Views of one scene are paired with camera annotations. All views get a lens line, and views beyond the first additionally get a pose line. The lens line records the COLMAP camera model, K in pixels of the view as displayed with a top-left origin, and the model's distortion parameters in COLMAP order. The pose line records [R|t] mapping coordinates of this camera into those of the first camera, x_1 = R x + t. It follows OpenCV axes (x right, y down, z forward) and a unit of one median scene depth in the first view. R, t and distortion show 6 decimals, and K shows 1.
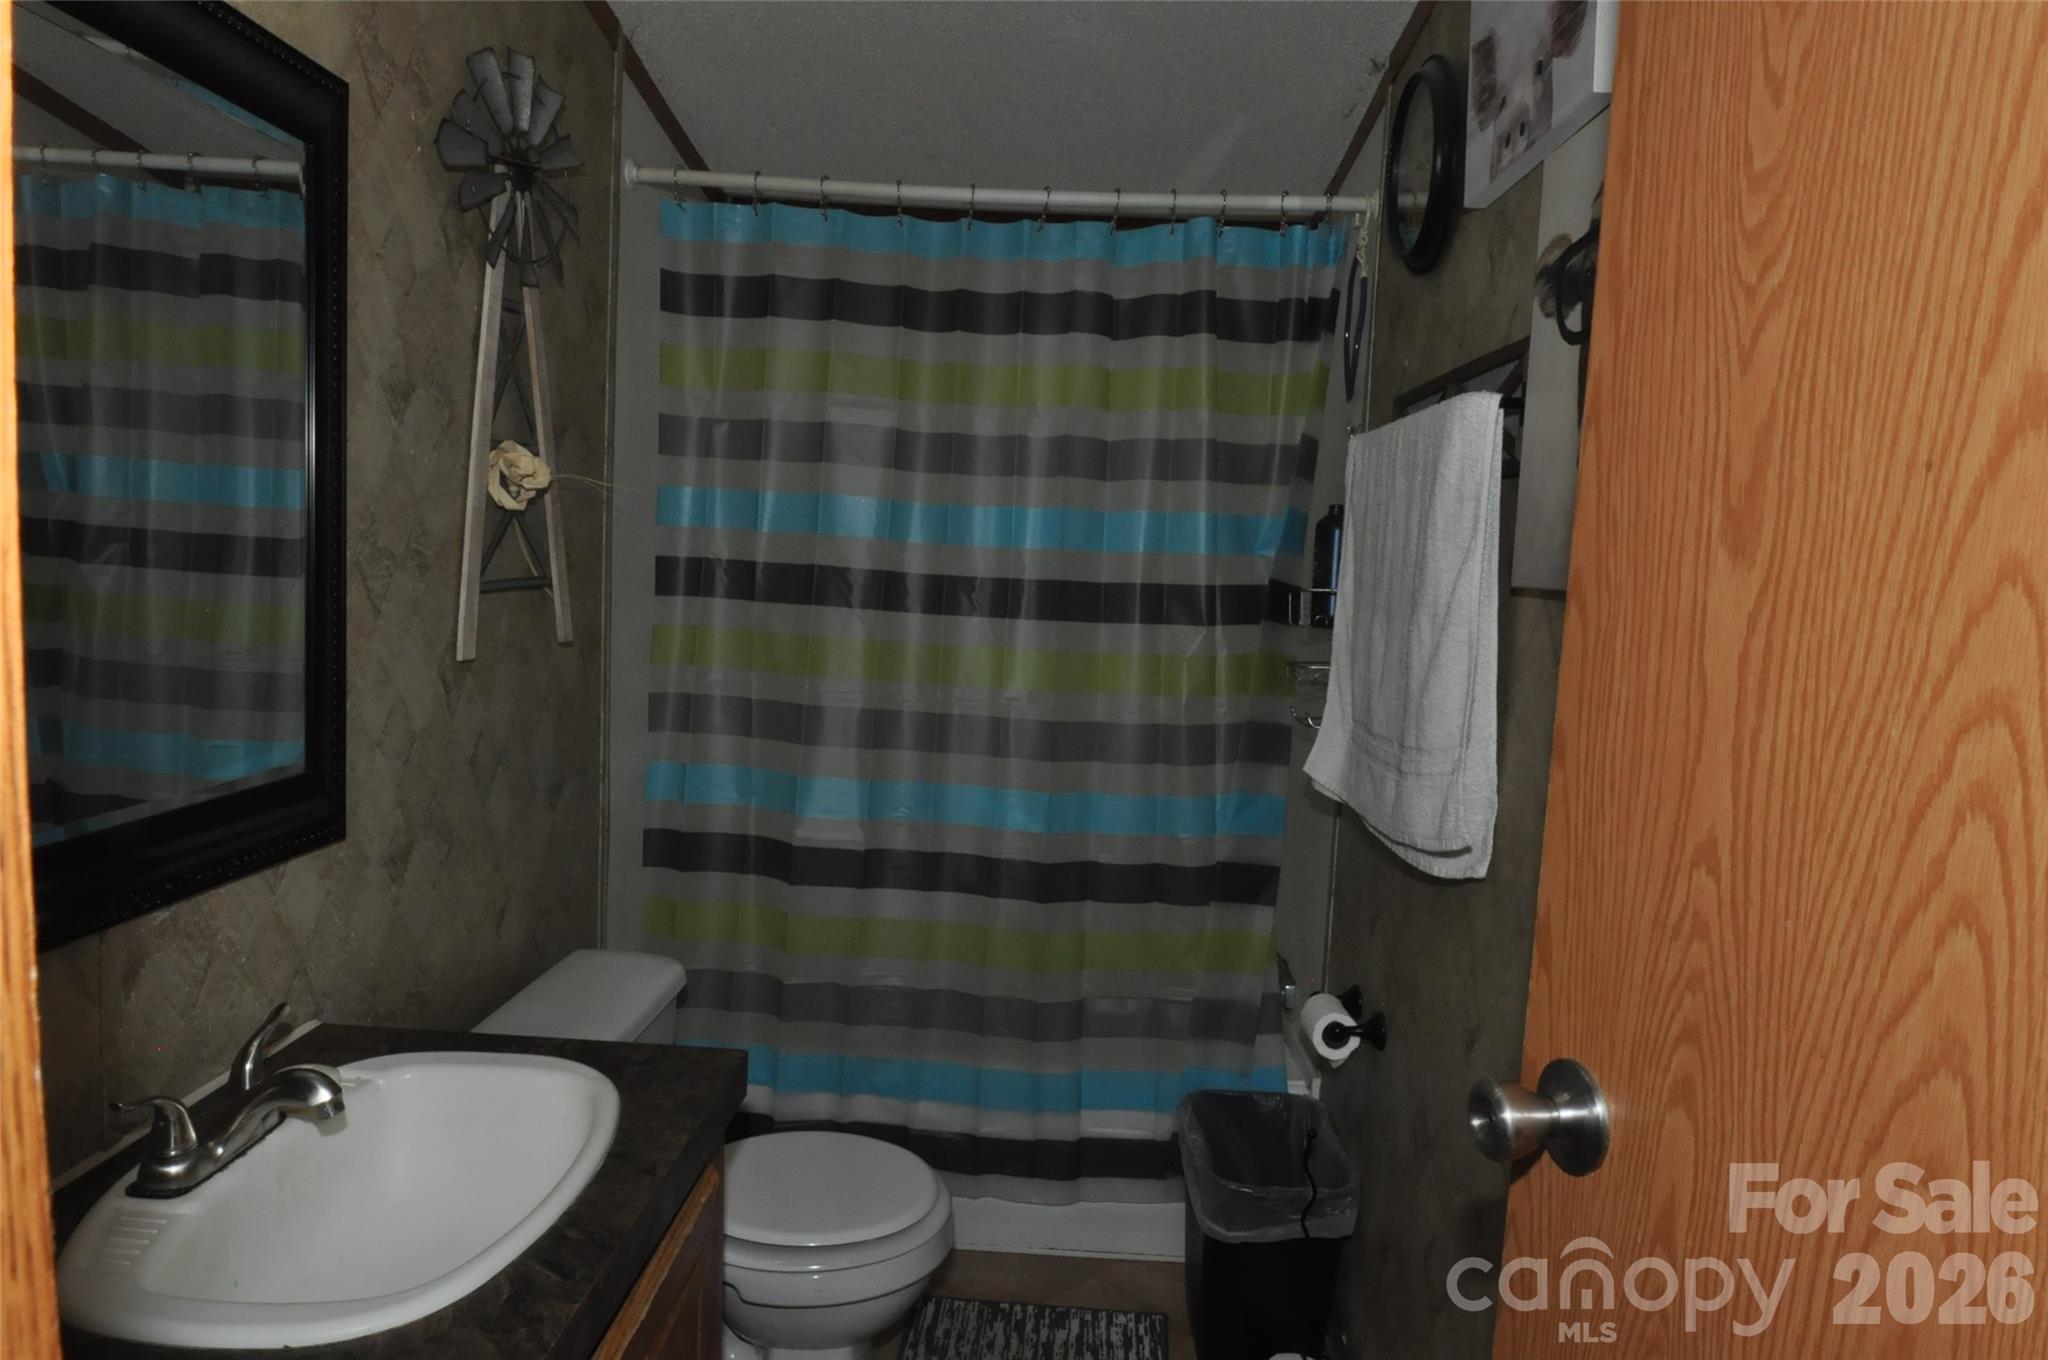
lens RADIAL K [[1233.2, 0, 1027.9], [0, 1233.2, 679.3], [0, 0, 1]] dist [-0.018529, -0.002788]
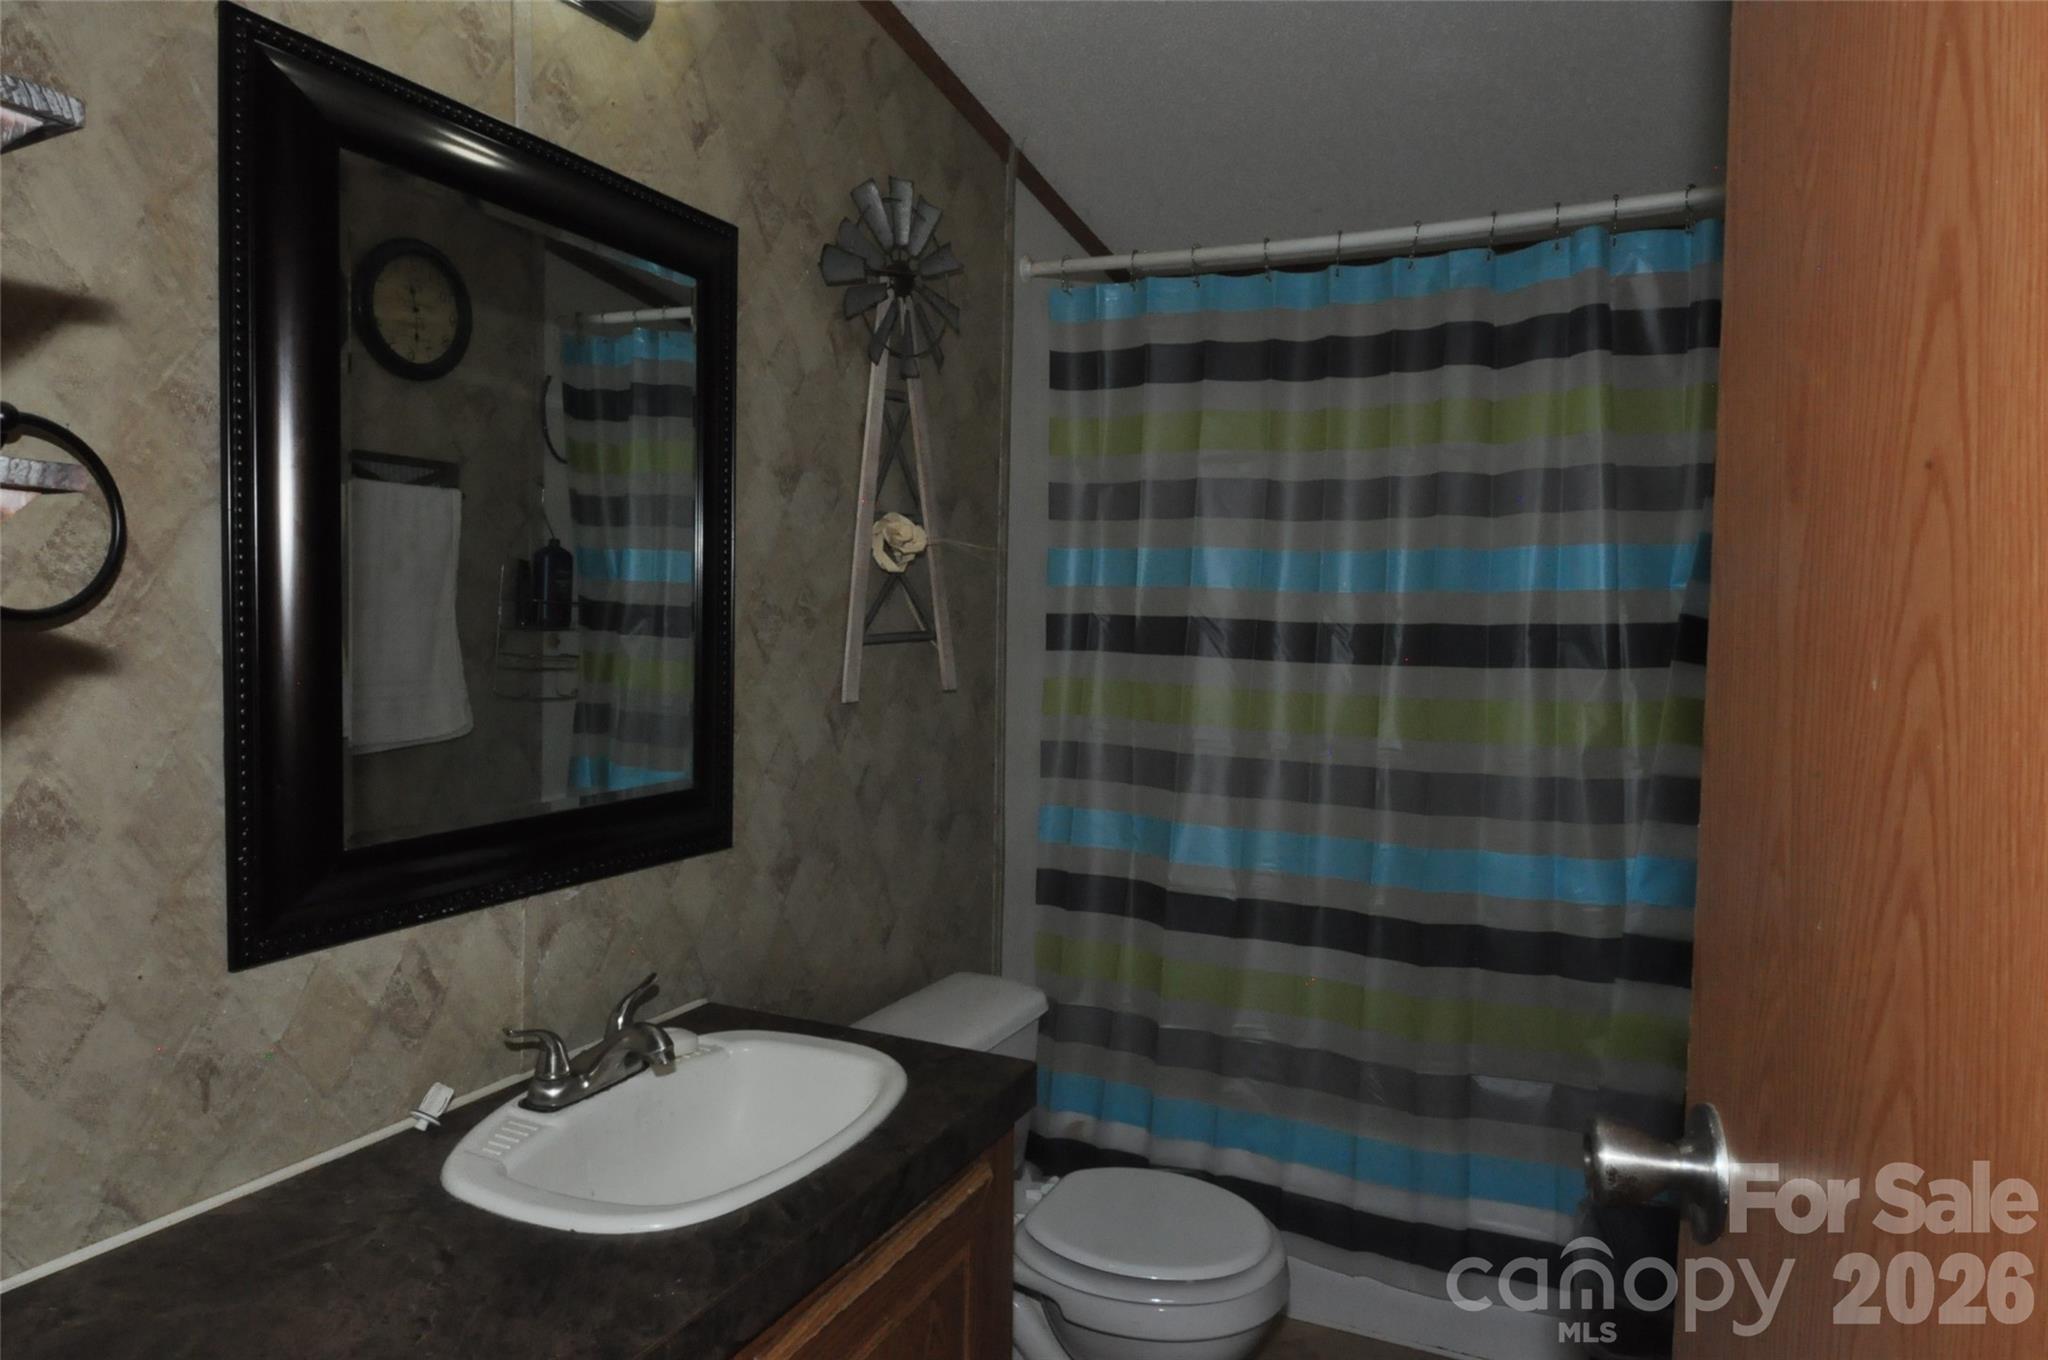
lens RADIAL K [[1242.3, 0, 1029.7], [0, 1242.3, 680.4], [0, 0, 1]] dist [-0.013264, -0.005237]
pose [[0.916612, -0.014617, -0.399511, 0.123115], [-0.009429, 0.998263, -0.058157, 0.022402], [0.399667, 0.057074, 0.914882, 0.001141]]
